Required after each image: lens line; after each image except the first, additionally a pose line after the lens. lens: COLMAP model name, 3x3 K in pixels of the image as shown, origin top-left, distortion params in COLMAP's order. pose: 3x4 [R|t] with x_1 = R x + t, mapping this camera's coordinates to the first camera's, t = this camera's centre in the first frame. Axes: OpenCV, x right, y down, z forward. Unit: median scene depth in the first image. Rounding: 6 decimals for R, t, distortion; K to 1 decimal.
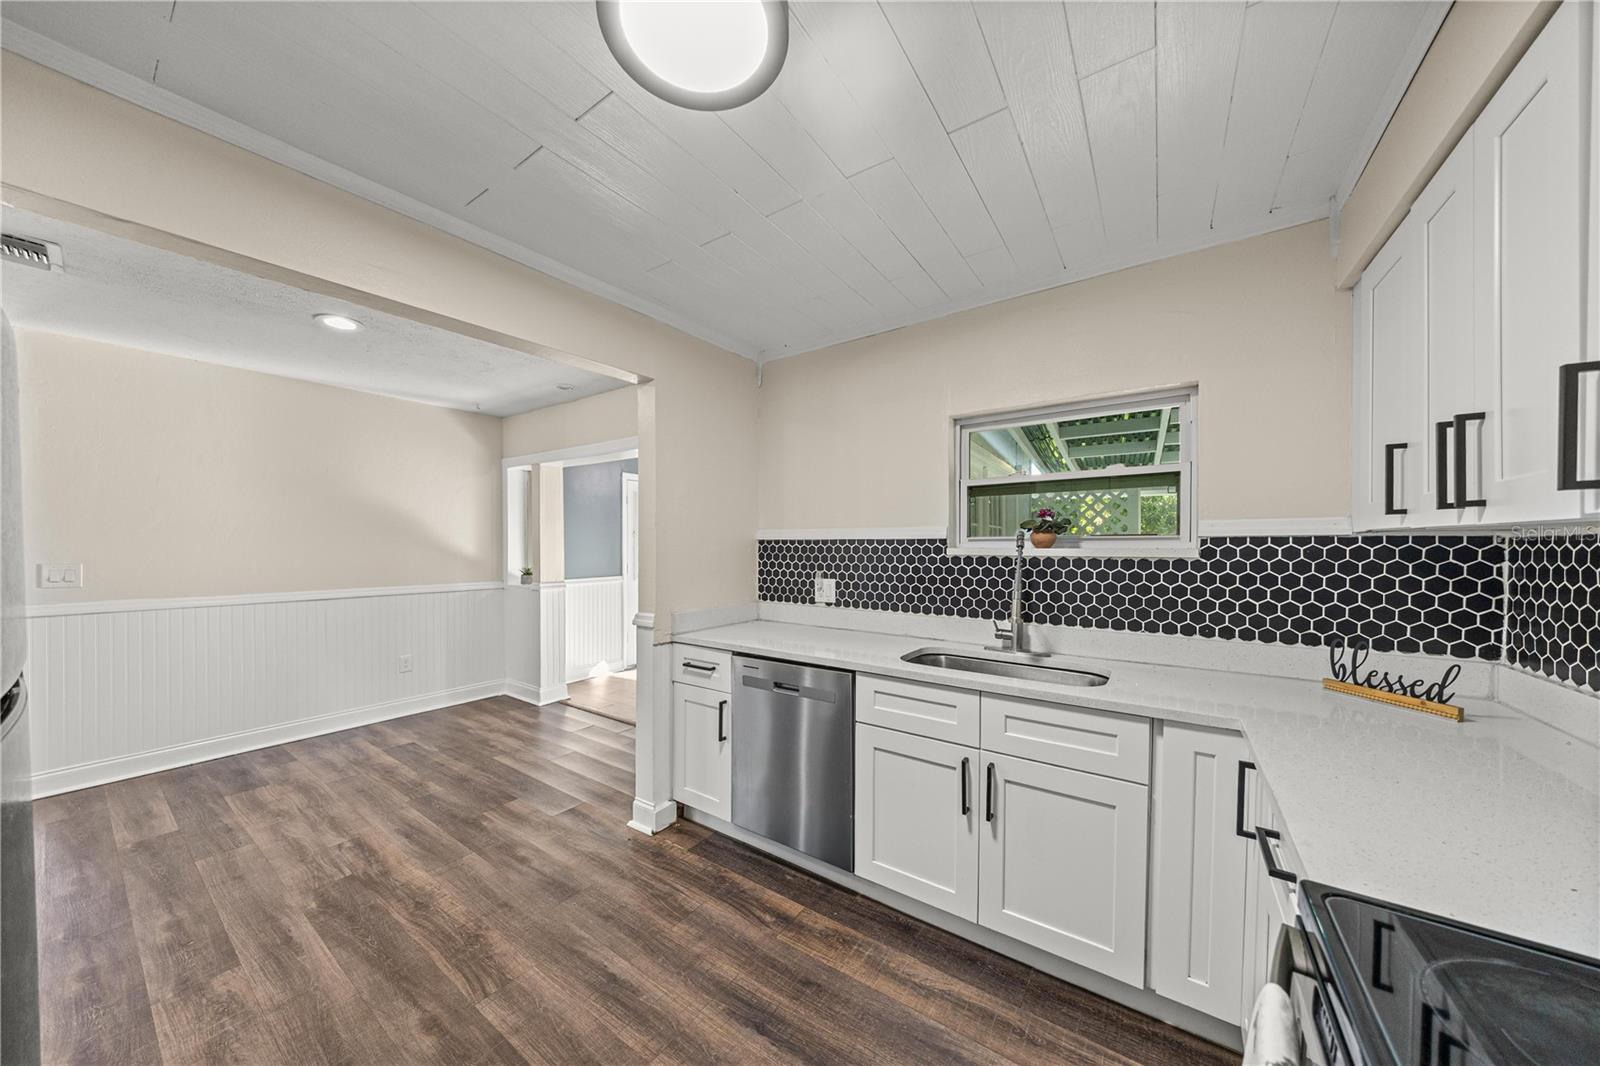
lens RADIAL K [[514.5, 0, 785.3], [0, 514.5, 557.5], [0, 0, 1]] dist [-0.004781, -0.000044]
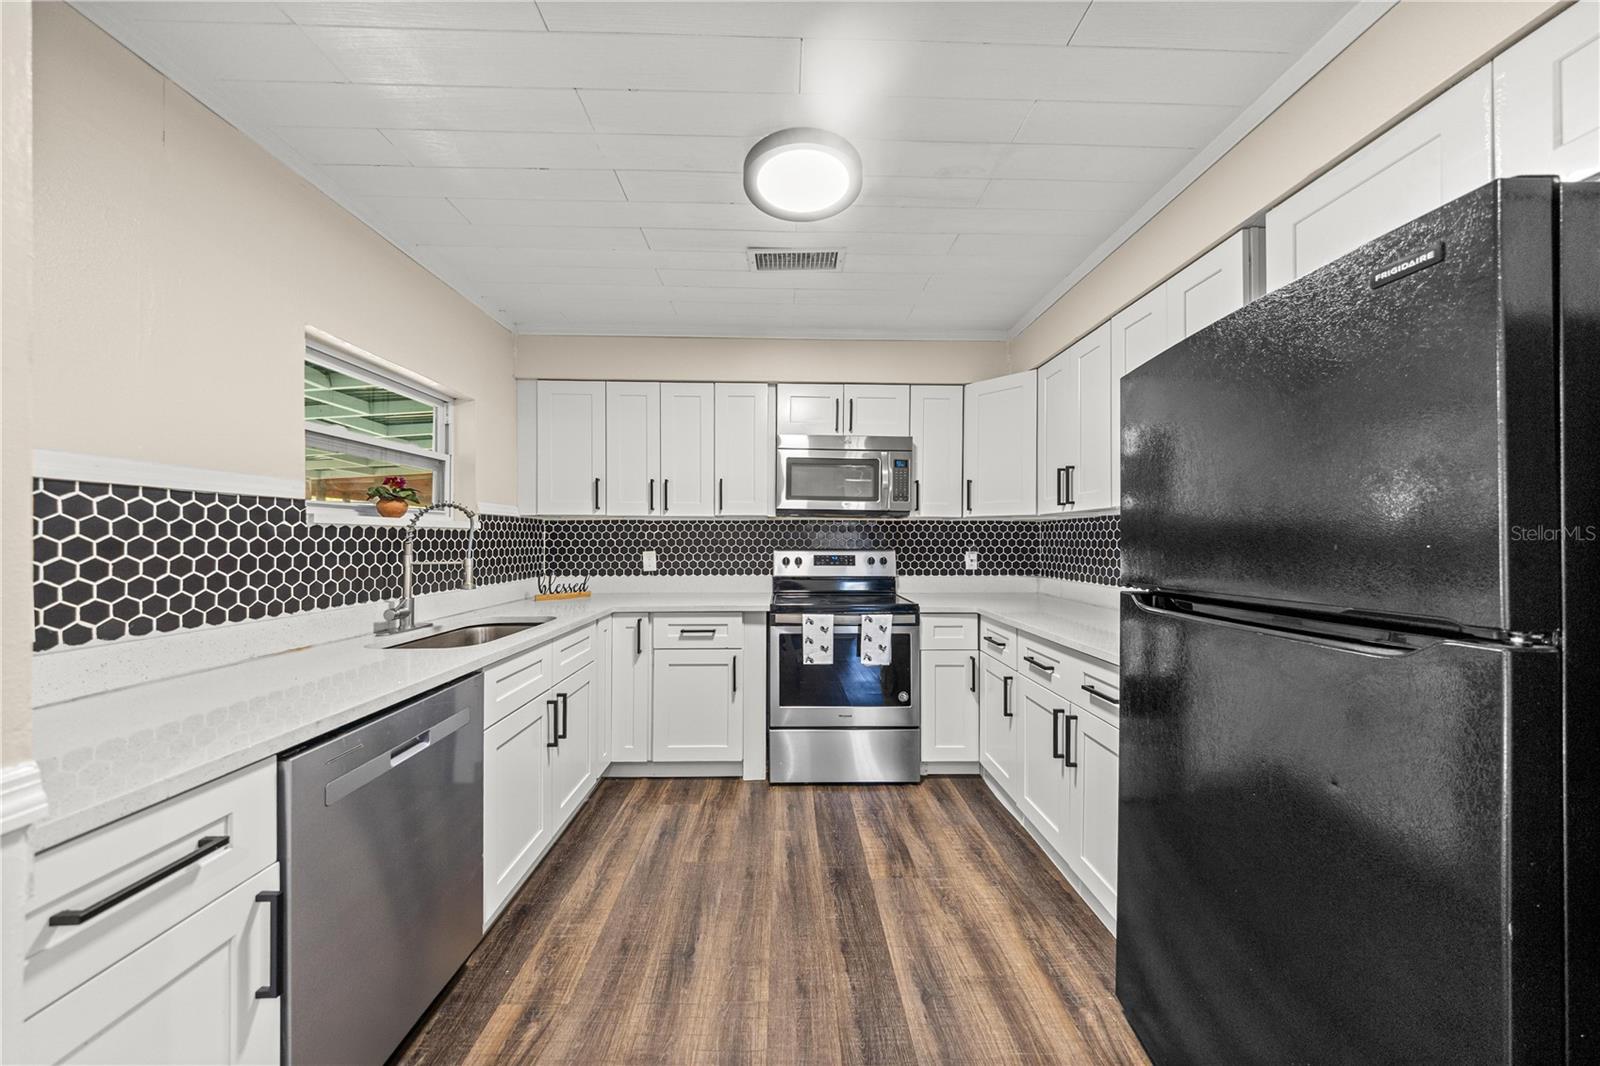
lens RADIAL K [[514.5, 0, 801.4], [0, 514.5, 538.9], [0, 0, 1]] dist [-0.004781, -0.000044]
pose [[-0.596602, -0.007157, 0.802505, -0.710302], [0.005862, 0.999895, 0.013275, 0.011960], [-0.802516, 0.012624, -0.596498, 0.966283]]
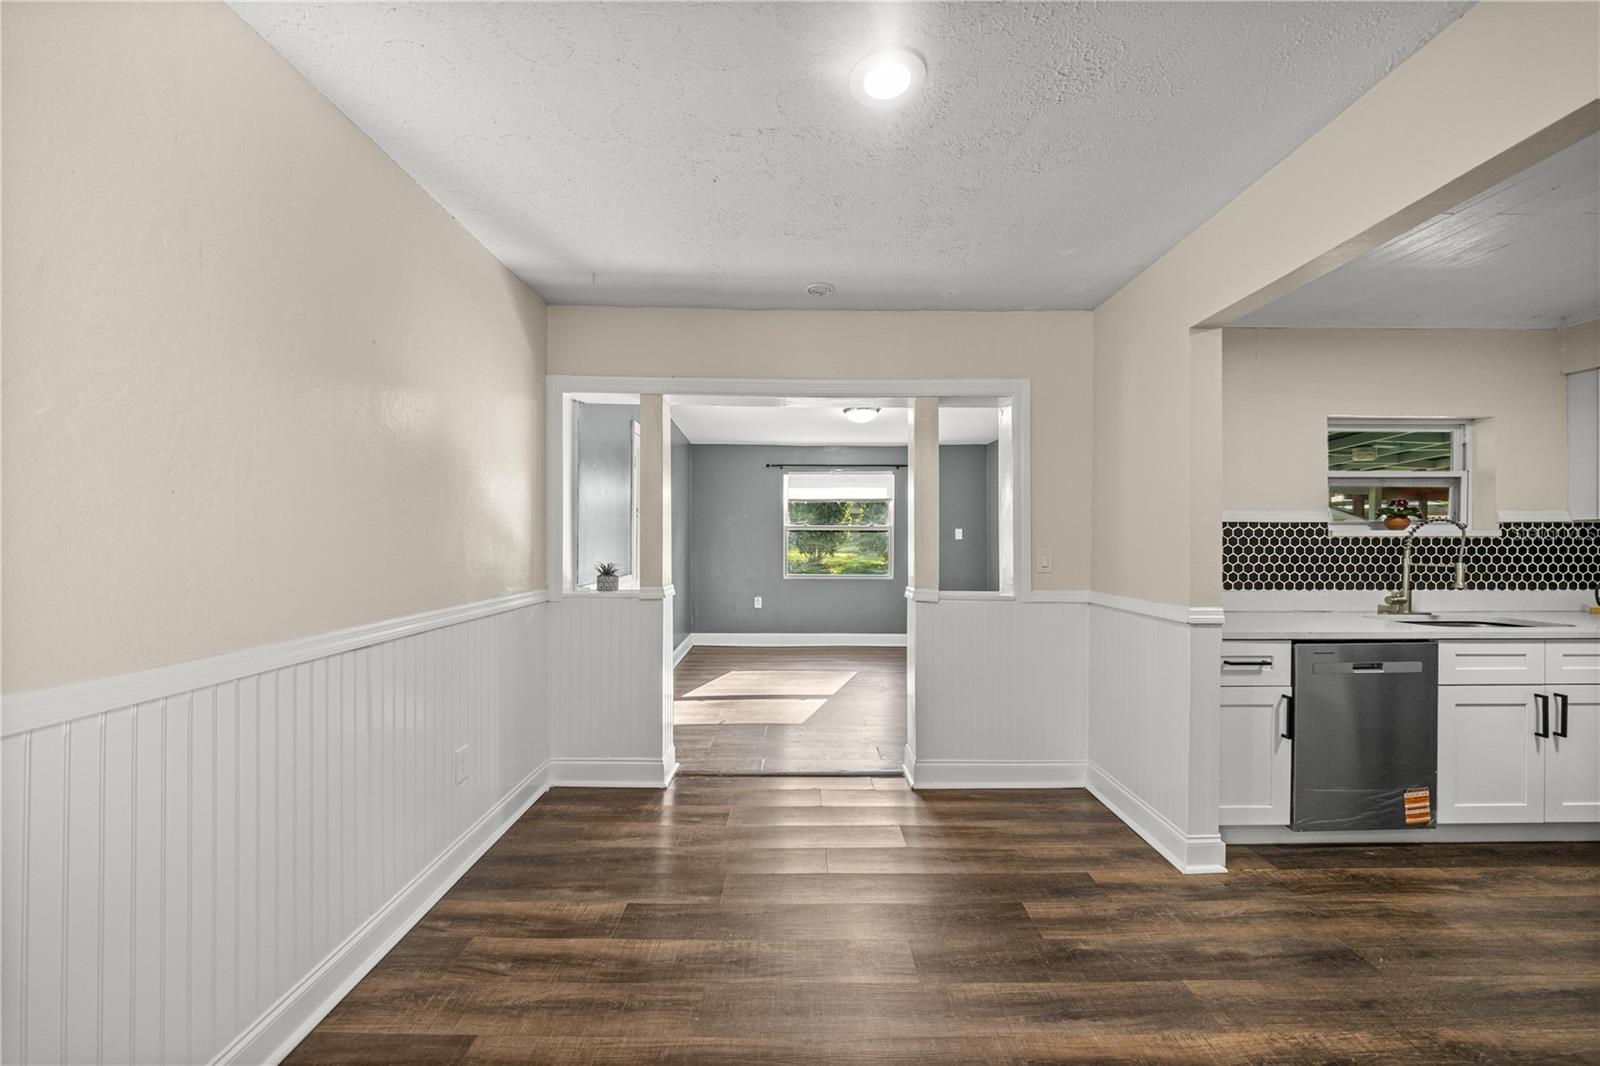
lens RADIAL K [[564.1, 0, 797.9], [0, 564.1, 541.4], [0, 0, 1]] dist [-0.010823, 0.001364]
pose [[0.820973, -0.009131, 0.570894, -1.516125], [0.014227, 0.999889, -0.004465, -0.005973], [-0.570790, 0.011788, 0.821011, 0.717682]]
